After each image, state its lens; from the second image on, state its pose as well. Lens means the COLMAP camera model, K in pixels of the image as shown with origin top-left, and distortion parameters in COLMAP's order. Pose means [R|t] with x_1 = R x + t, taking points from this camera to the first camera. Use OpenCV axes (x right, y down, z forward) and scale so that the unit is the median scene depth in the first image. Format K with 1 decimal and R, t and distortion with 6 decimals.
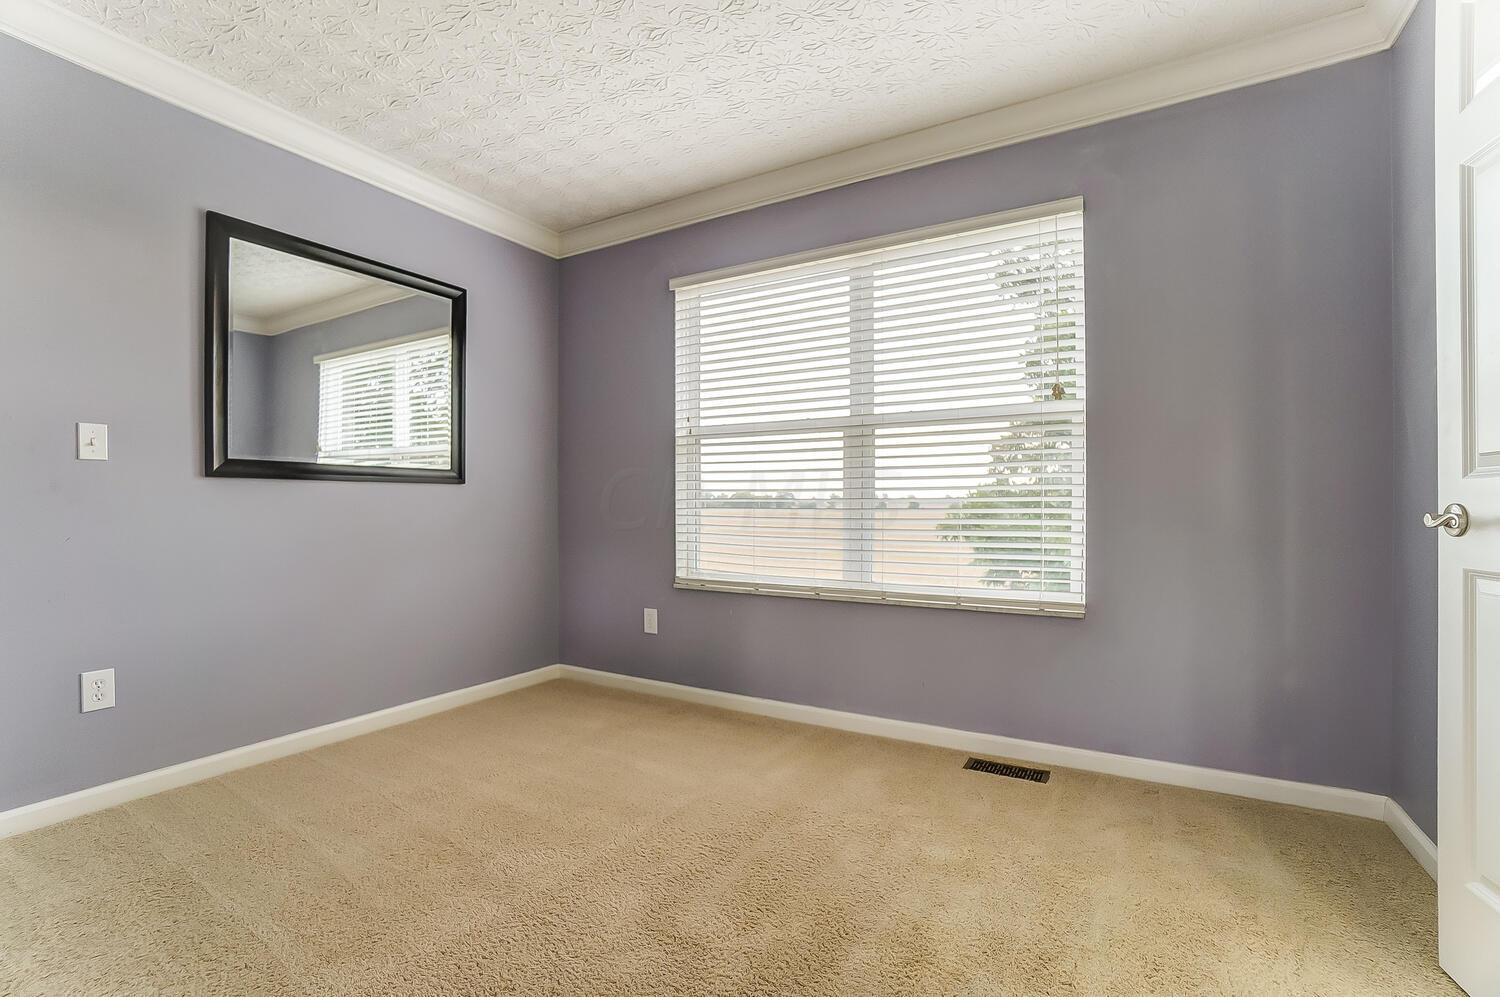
lens RADIAL K [[667.9, 0, 722.4], [0, 667.9, 492.9], [0, 0, 1]] dist [-0.025892, 0.003688]
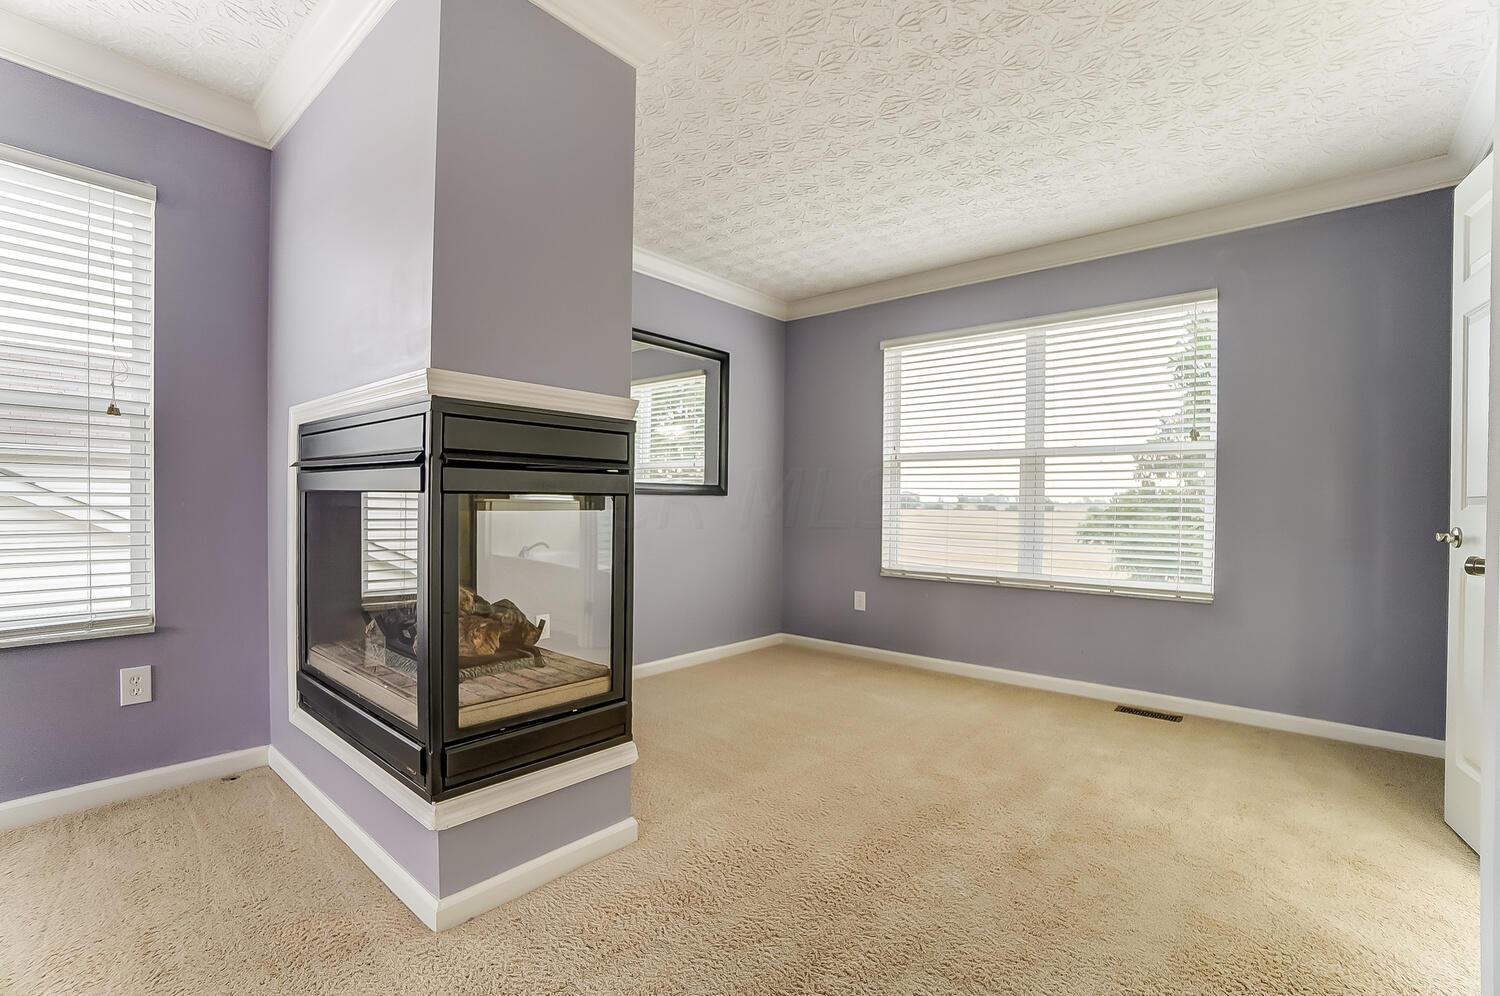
lens RADIAL K [[667.9, 0, 743.1], [0, 667.9, 503.4], [0, 0, 1]] dist [-0.025892, 0.003688]
pose [[0.988744, 0.010063, -0.149281, -0.165517], [-0.007439, 0.999808, 0.018126, -0.025669], [0.149434, -0.016812, 0.988629, -0.386790]]
